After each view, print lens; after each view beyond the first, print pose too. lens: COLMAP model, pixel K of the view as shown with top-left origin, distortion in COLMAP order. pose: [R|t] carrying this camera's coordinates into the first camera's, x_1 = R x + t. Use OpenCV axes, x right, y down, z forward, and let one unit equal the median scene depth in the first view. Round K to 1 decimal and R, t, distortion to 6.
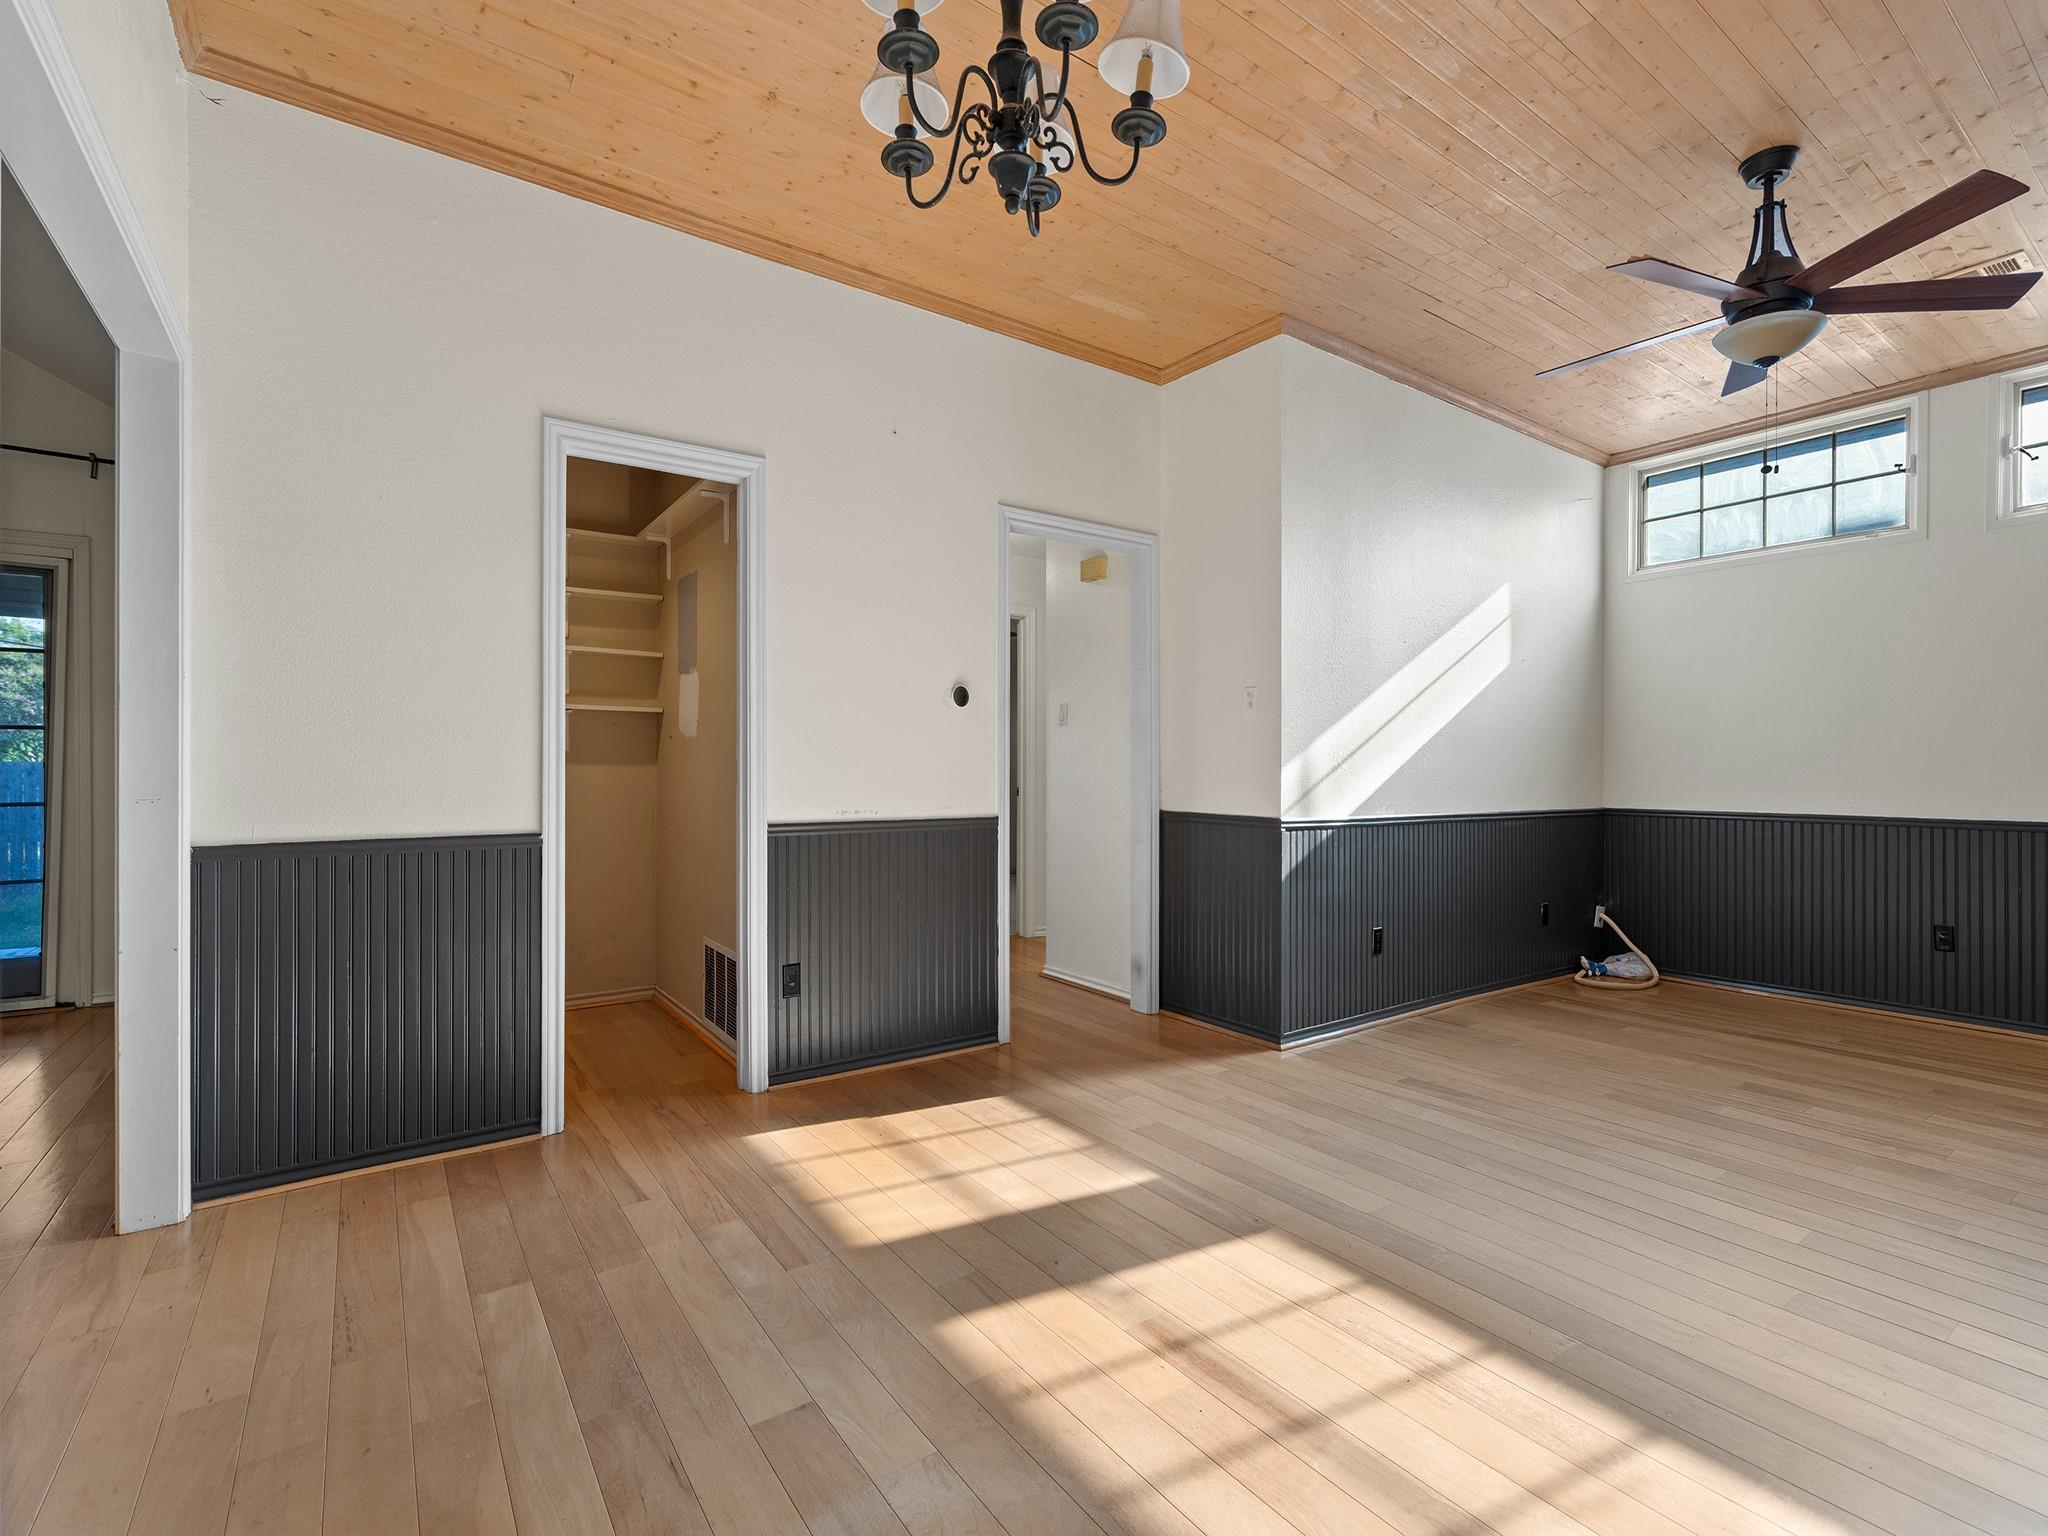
lens RADIAL K [[943.3, 0, 1023.9], [0, 943.3, 761.8], [0, 0, 1]] dist [0.002575, 0.000117]
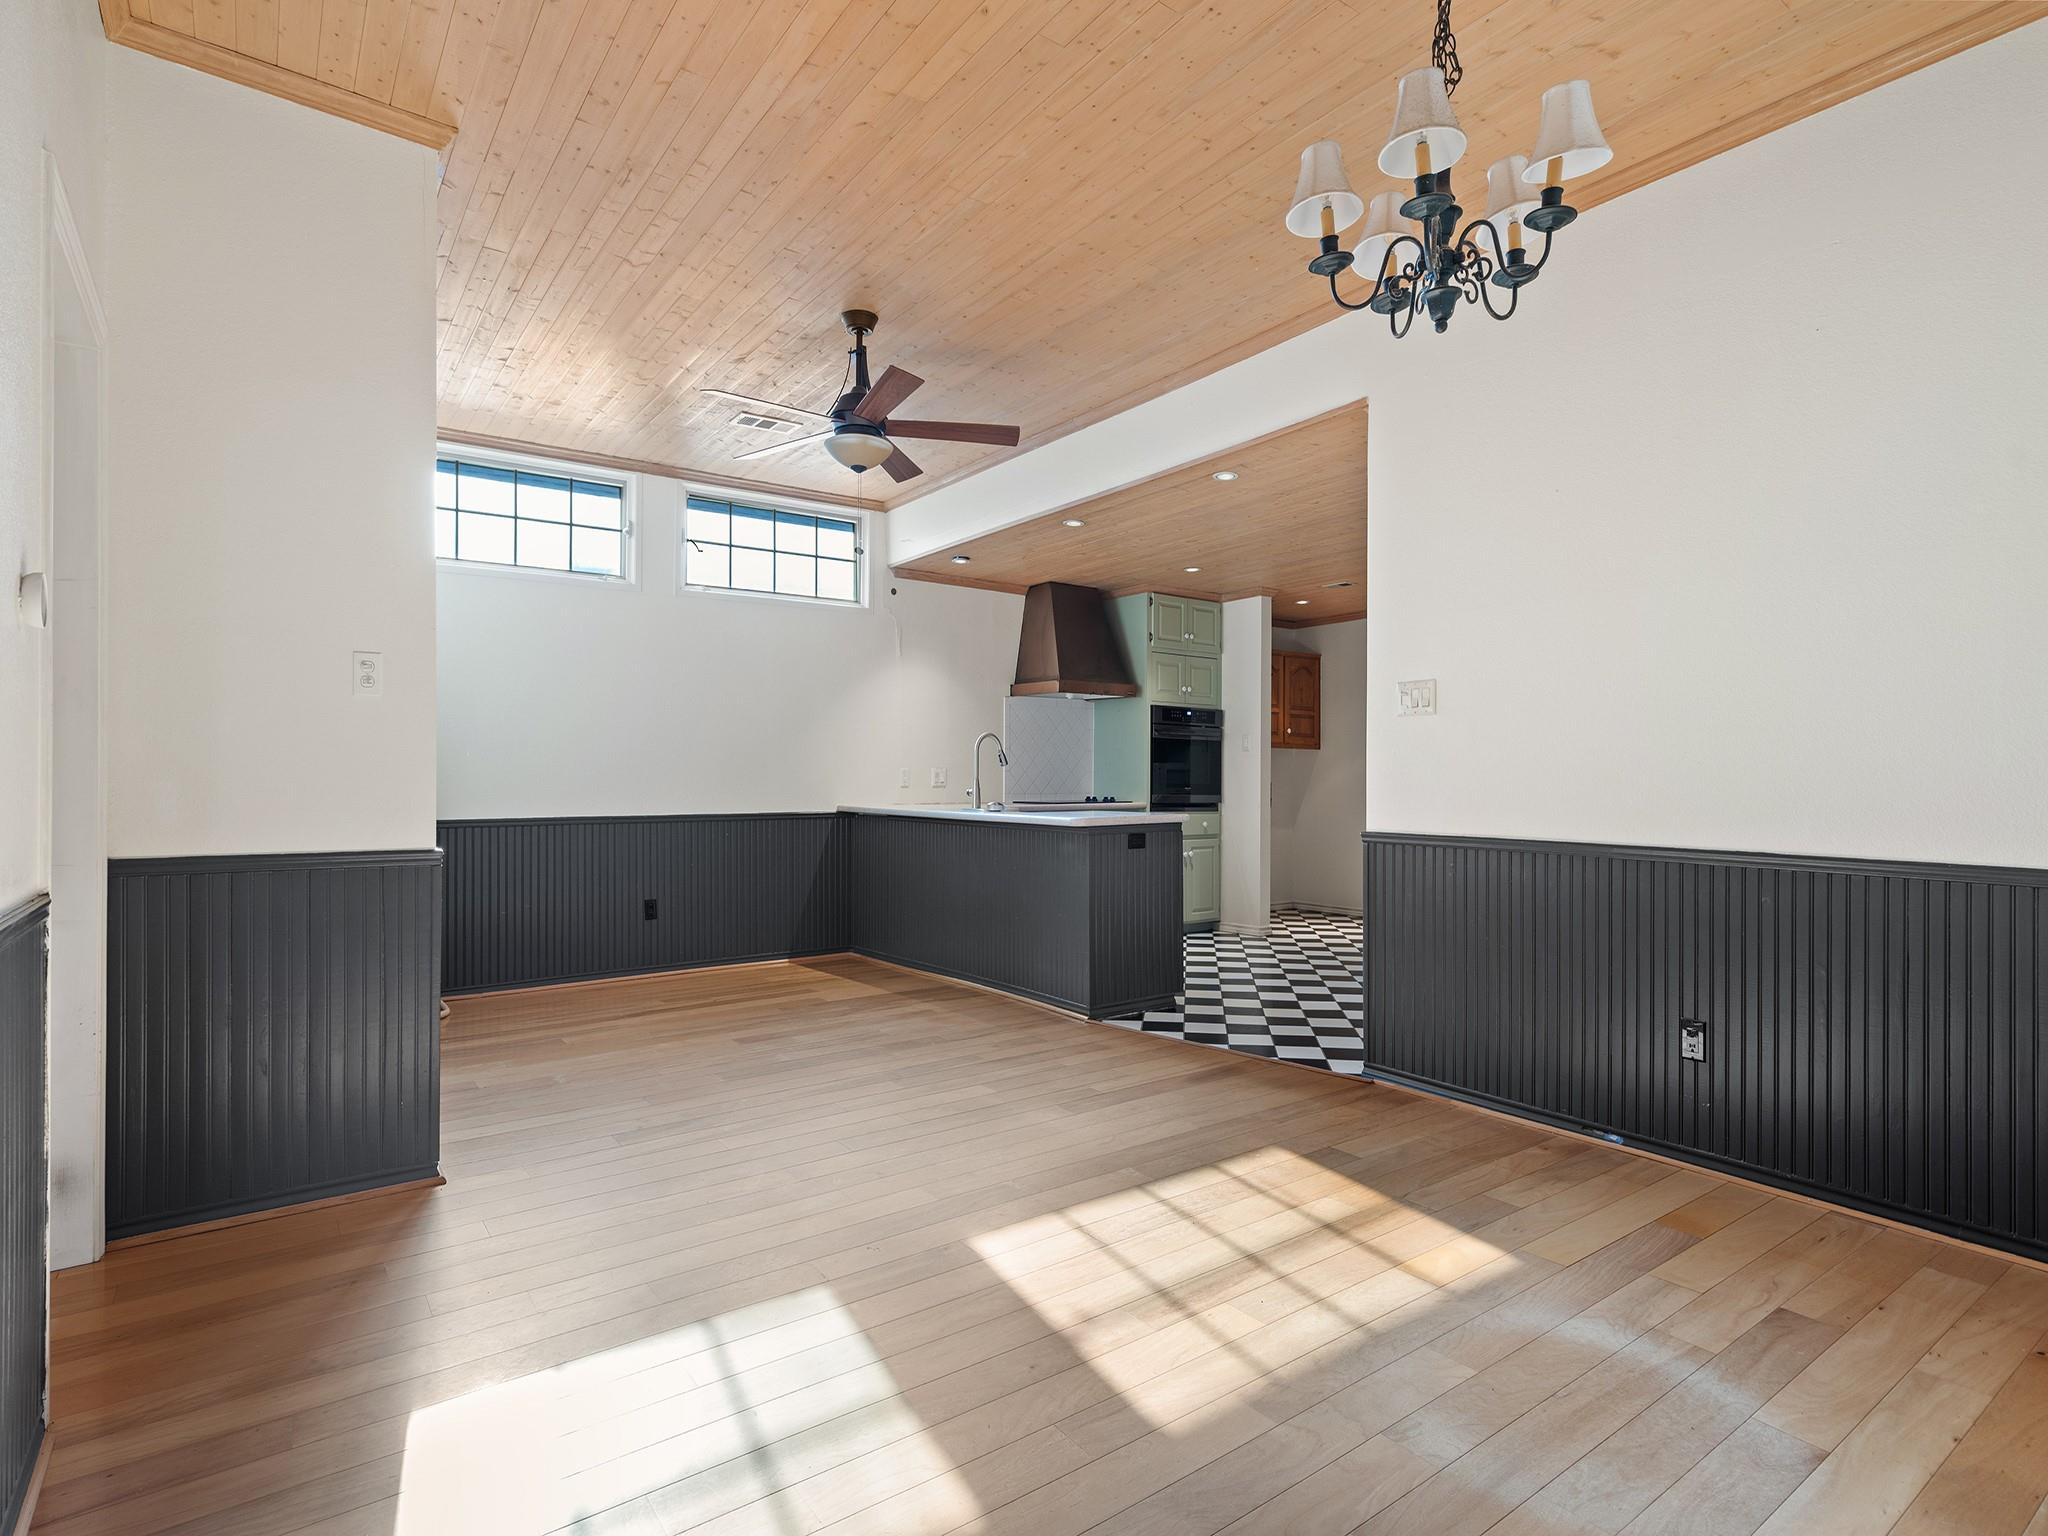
lens RADIAL K [[1059.4, 0, 1025.8], [0, 1059.4, 778.4], [0, 0, 1]] dist [0.003243, 0.000326]
pose [[-0.016433, -0.004830, 0.999853, -0.559994], [-0.006544, 0.999967, 0.004723, 0.000114], [-0.999844, -0.006465, -0.016464, 0.630150]]
